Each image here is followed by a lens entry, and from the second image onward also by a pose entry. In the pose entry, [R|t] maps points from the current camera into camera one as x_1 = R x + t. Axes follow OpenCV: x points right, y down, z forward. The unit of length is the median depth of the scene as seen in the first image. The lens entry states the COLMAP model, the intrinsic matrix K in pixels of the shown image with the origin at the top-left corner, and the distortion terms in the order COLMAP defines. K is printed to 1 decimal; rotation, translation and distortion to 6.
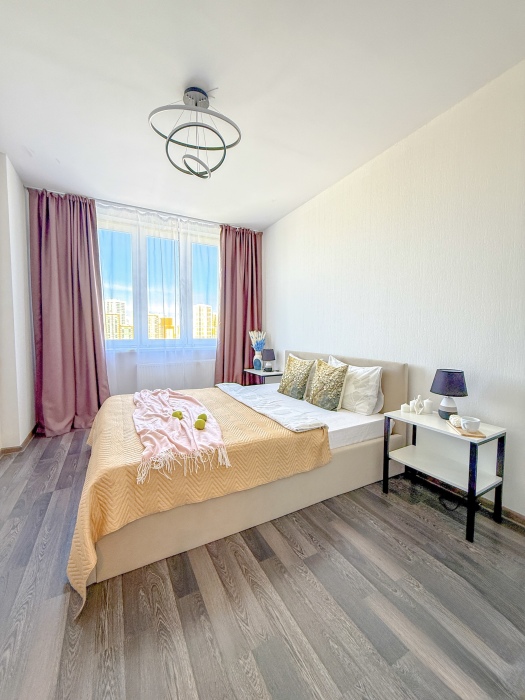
lens RADIAL K [[279.7, 0, 261.5], [0, 279.7, 348.6], [0, 0, 1]] dist [-0.000707, -0.000174]
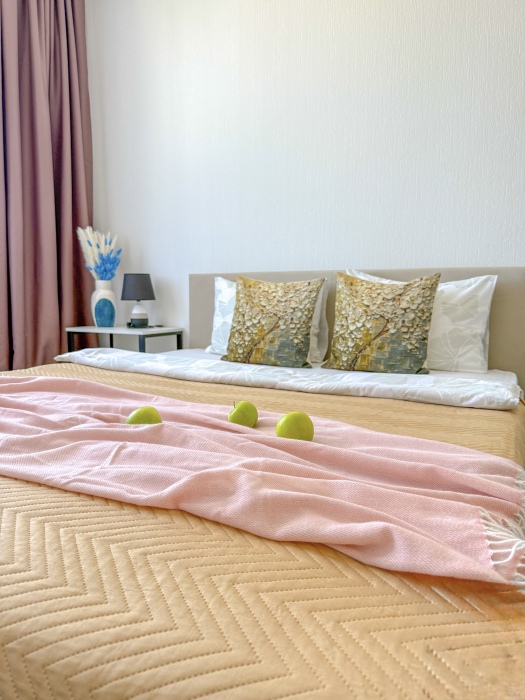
lens RADIAL K [[492.9, 0, 262.5], [0, 492.9, 350.0], [0, 0, 1]] dist [0.105346, -0.000777]
pose [[0.818687, -0.063948, 0.570668, -0.401559], [0.033145, 0.997385, 0.064215, 0.118645], [-0.573282, -0.033658, 0.818667, 0.466919]]
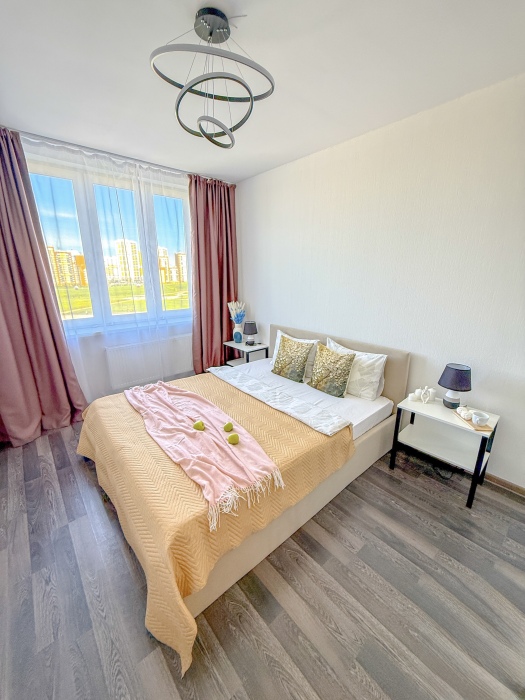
lens RADIAL K [[279.7, 0, 261.5], [0, 279.7, 348.6], [0, 0, 1]] dist [-0.000707, -0.000174]
pose [[0.975100, -0.061732, 0.212999, -0.237028], [0.016244, 0.977777, 0.209017, -0.174963], [-0.221169, -0.200353, 0.954433, 0.094924]]
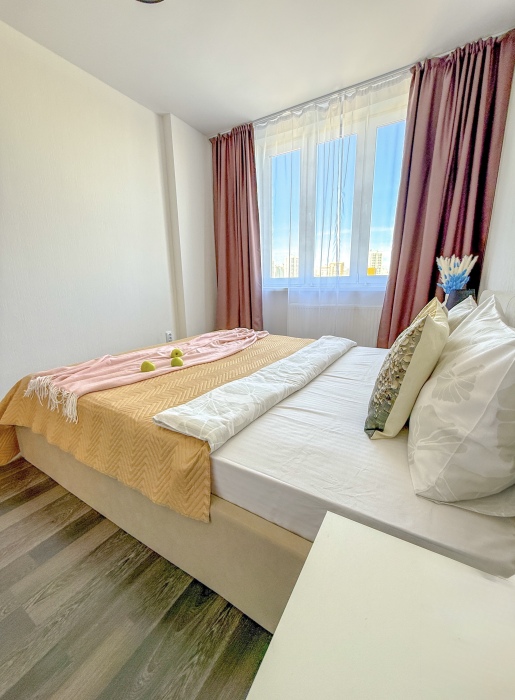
lens RADIAL K [[281.7, 0, 262.7], [0, 281.7, 348.7], [0, 0, 1]] dist [-0.001581, 0.000063]
pose [[0.513043, 0.181908, -0.838866, 0.465499], [-0.037794, 0.981126, 0.189642, 0.040547], [0.857530, -0.065591, 0.510235, 0.665142]]
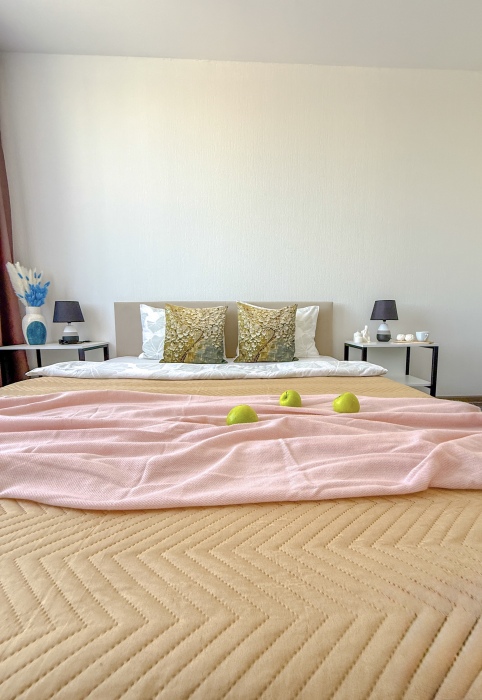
lens RADIAL K [[279.3, 0, 264.8], [0, 279.3, 347.4], [0, 0, 1]] dist [-0.001298, -0.000126]
pose [[0.424525, -0.100451, 0.899827, -0.481876], [0.060195, 0.994759, 0.082649, 0.109089], [-0.903413, 0.019078, 0.428347, 0.706477]]
